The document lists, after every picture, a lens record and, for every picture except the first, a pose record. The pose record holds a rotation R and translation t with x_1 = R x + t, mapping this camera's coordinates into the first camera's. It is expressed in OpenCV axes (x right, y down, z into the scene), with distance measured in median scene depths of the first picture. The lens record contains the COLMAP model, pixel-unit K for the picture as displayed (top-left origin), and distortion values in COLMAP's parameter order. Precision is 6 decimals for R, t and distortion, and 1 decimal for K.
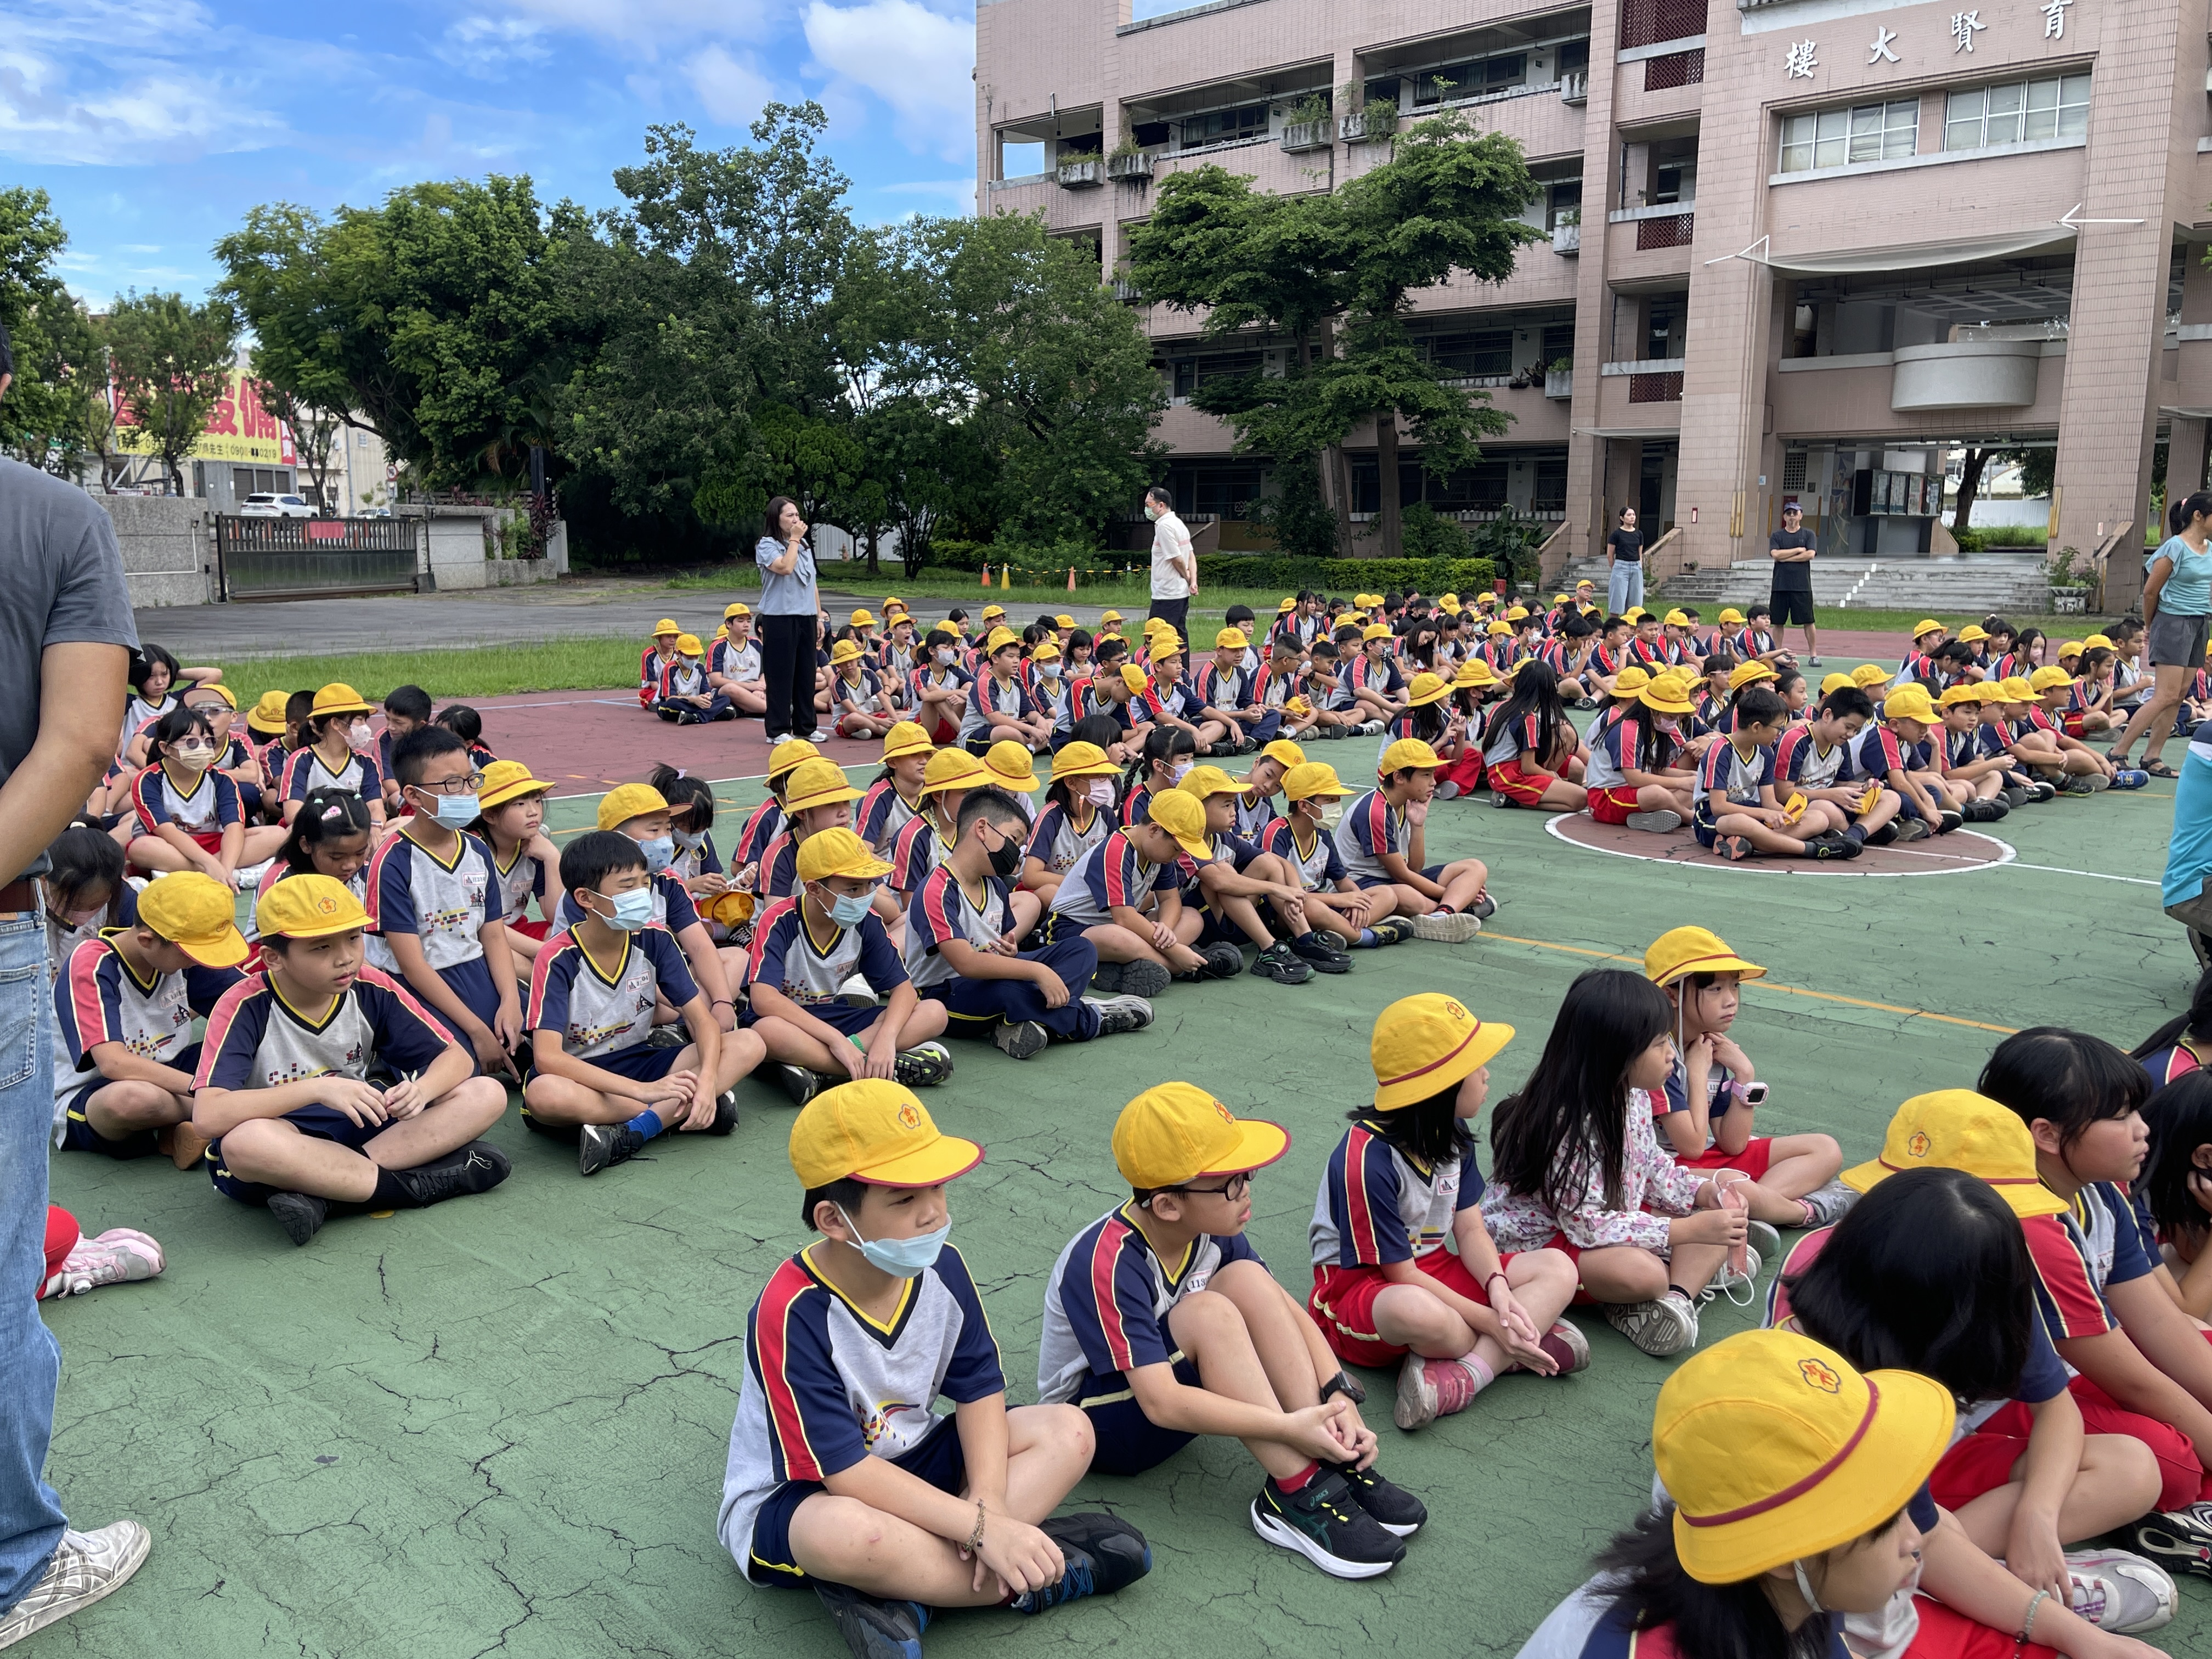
lens RADIAL K [[1819.8, 0, 1106.0], [0, 1819.8, 829.5], [0, 0, 1]] dist [0.007975, -0.008592]
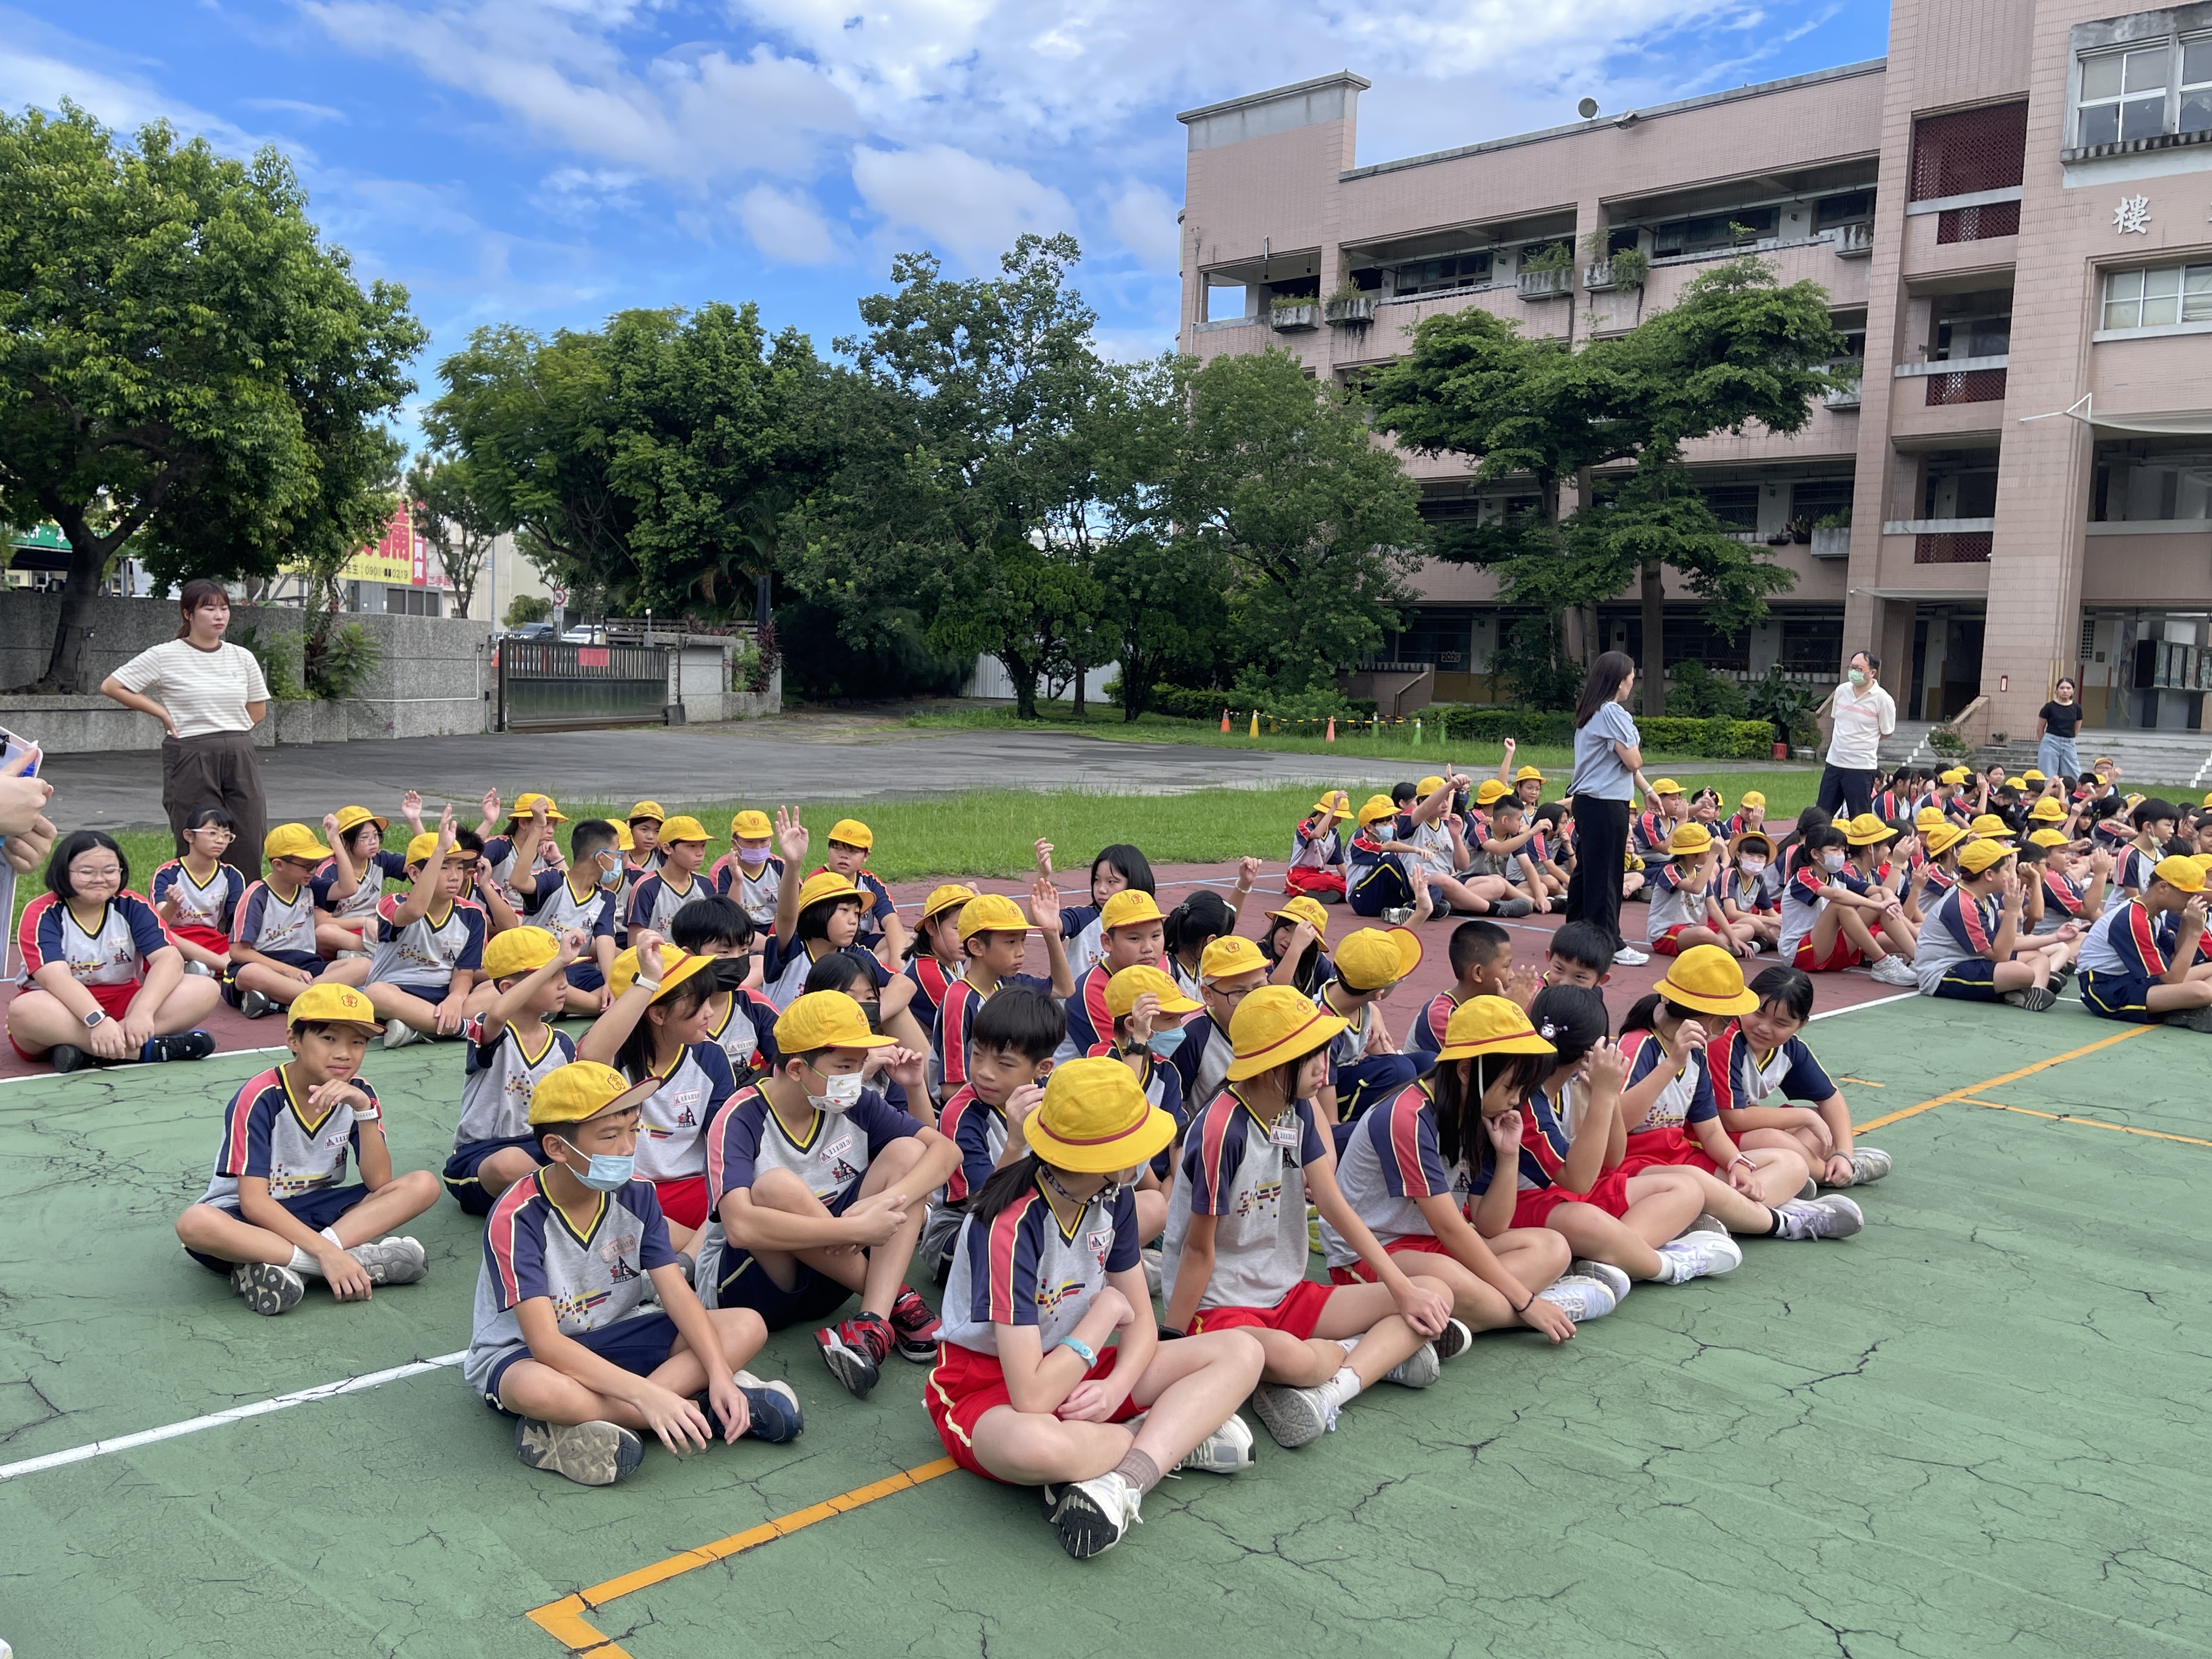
lens RADIAL K [[1796.8, 0, 1106.0], [0, 1796.8, 829.5], [0, 0, 1]] dist [0.012646, -0.032437]
pose [[0.999259, 0.031785, -0.021700, -0.106971], [-0.033317, 0.996676, -0.074341, -0.011786], [0.019265, 0.075009, 0.996997, 0.065752]]
